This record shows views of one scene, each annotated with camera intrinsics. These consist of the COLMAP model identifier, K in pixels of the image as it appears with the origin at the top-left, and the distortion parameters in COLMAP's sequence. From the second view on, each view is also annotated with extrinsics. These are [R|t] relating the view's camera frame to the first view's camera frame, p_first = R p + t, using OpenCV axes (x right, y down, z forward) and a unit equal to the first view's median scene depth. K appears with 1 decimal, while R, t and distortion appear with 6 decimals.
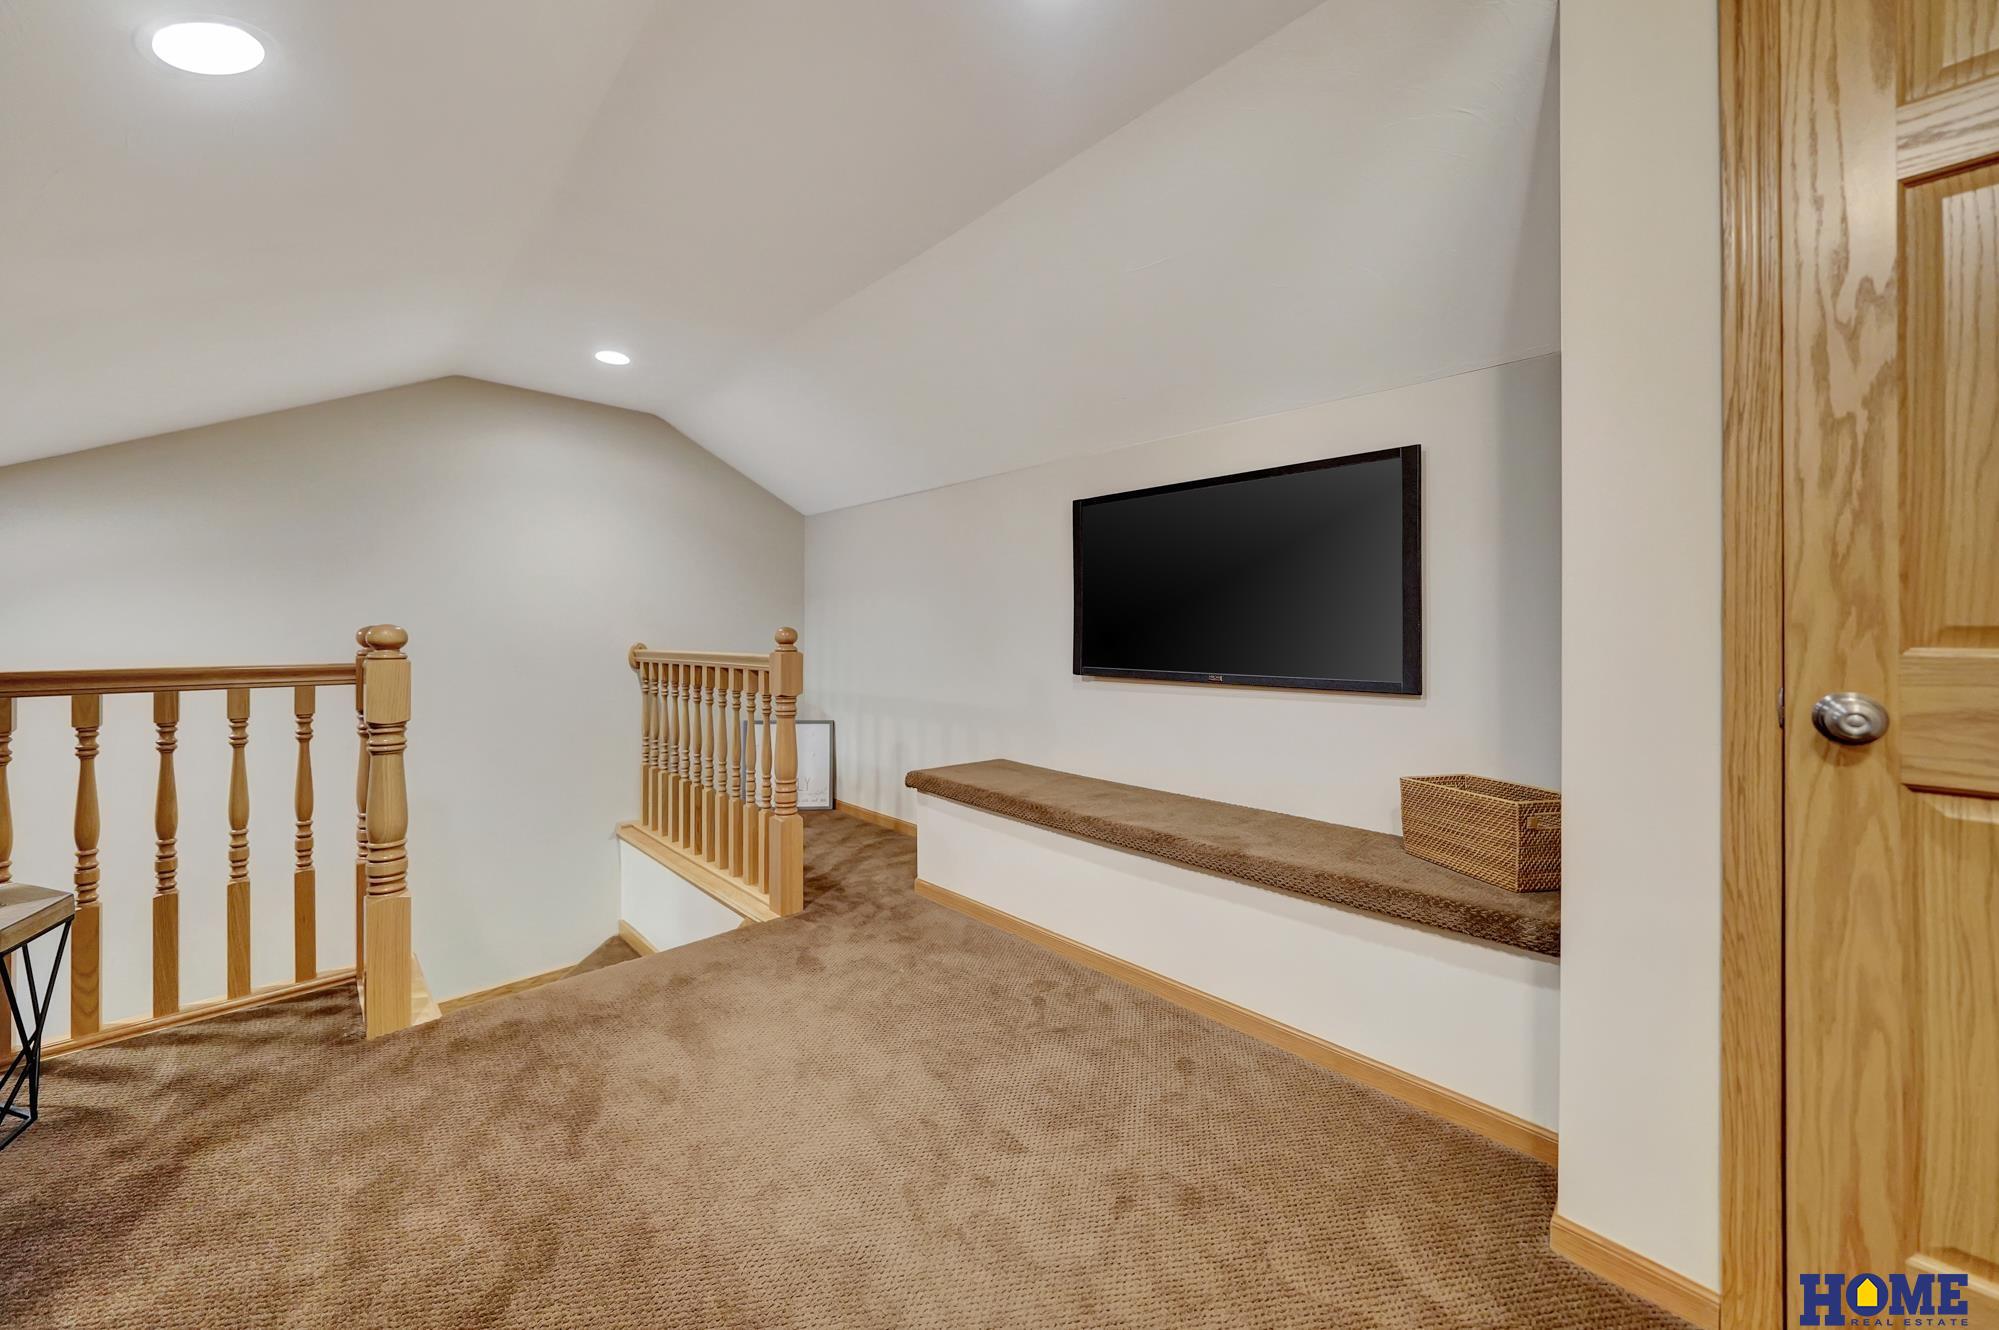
lens RADIAL K [[697.7, 0, 994.5], [0, 697.7, 631.6], [0, 0, 1]] dist [-0.001153, -0.000397]
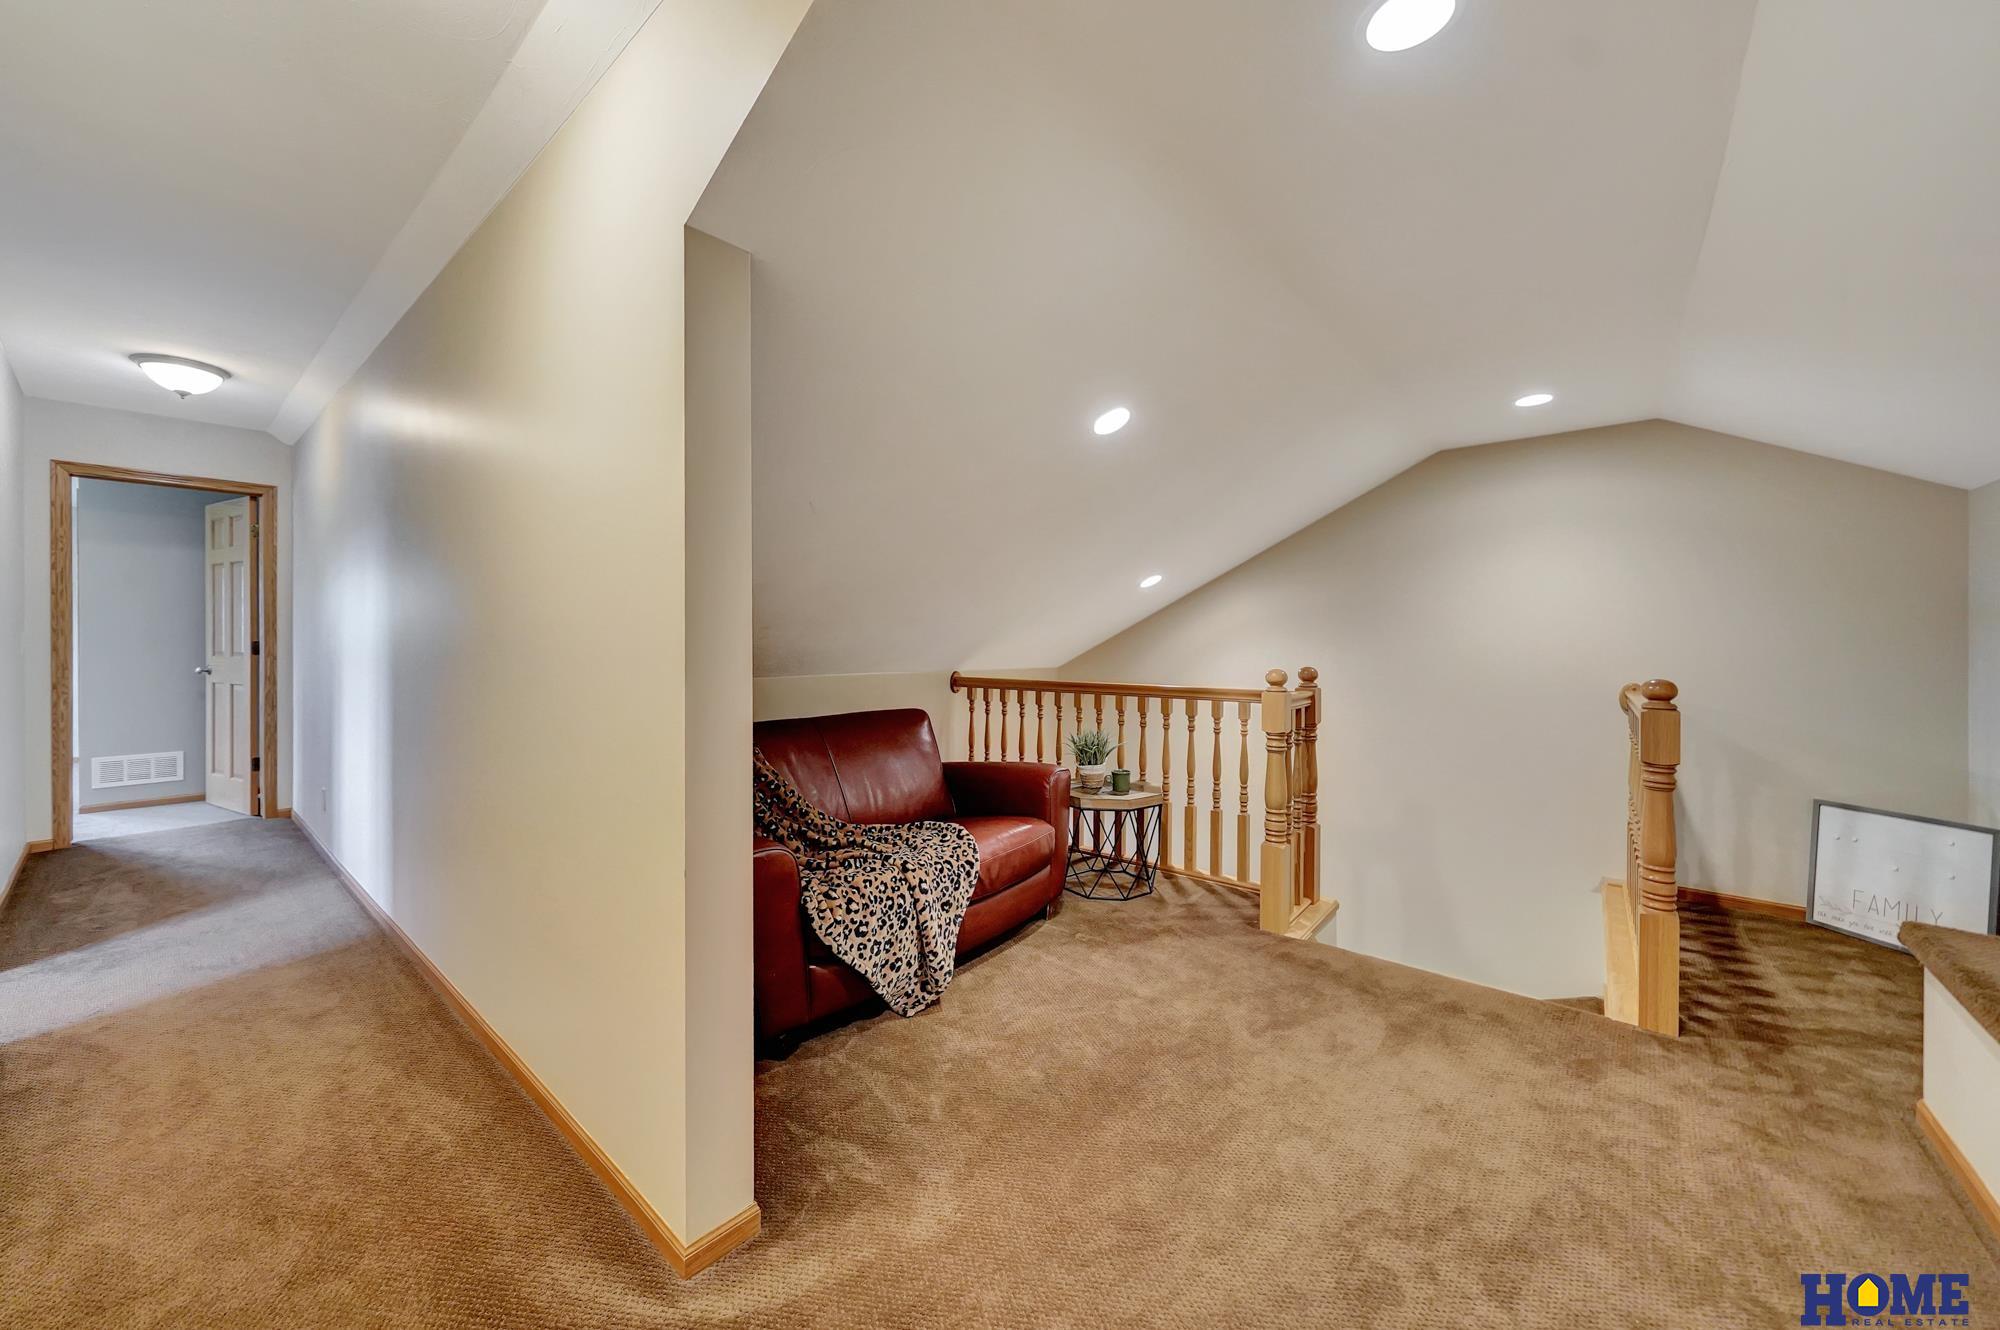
lens RADIAL K [[716.1, 0, 1000.0], [0, 716.1, 665.0], [0, 0, 1]] dist [-0.000306, -0.000018]
pose [[0.136966, 0.031569, -0.990073, 0.615336], [-0.007832, 0.999495, 0.030786, -0.063053], [0.990545, 0.003538, 0.137144, 0.183049]]
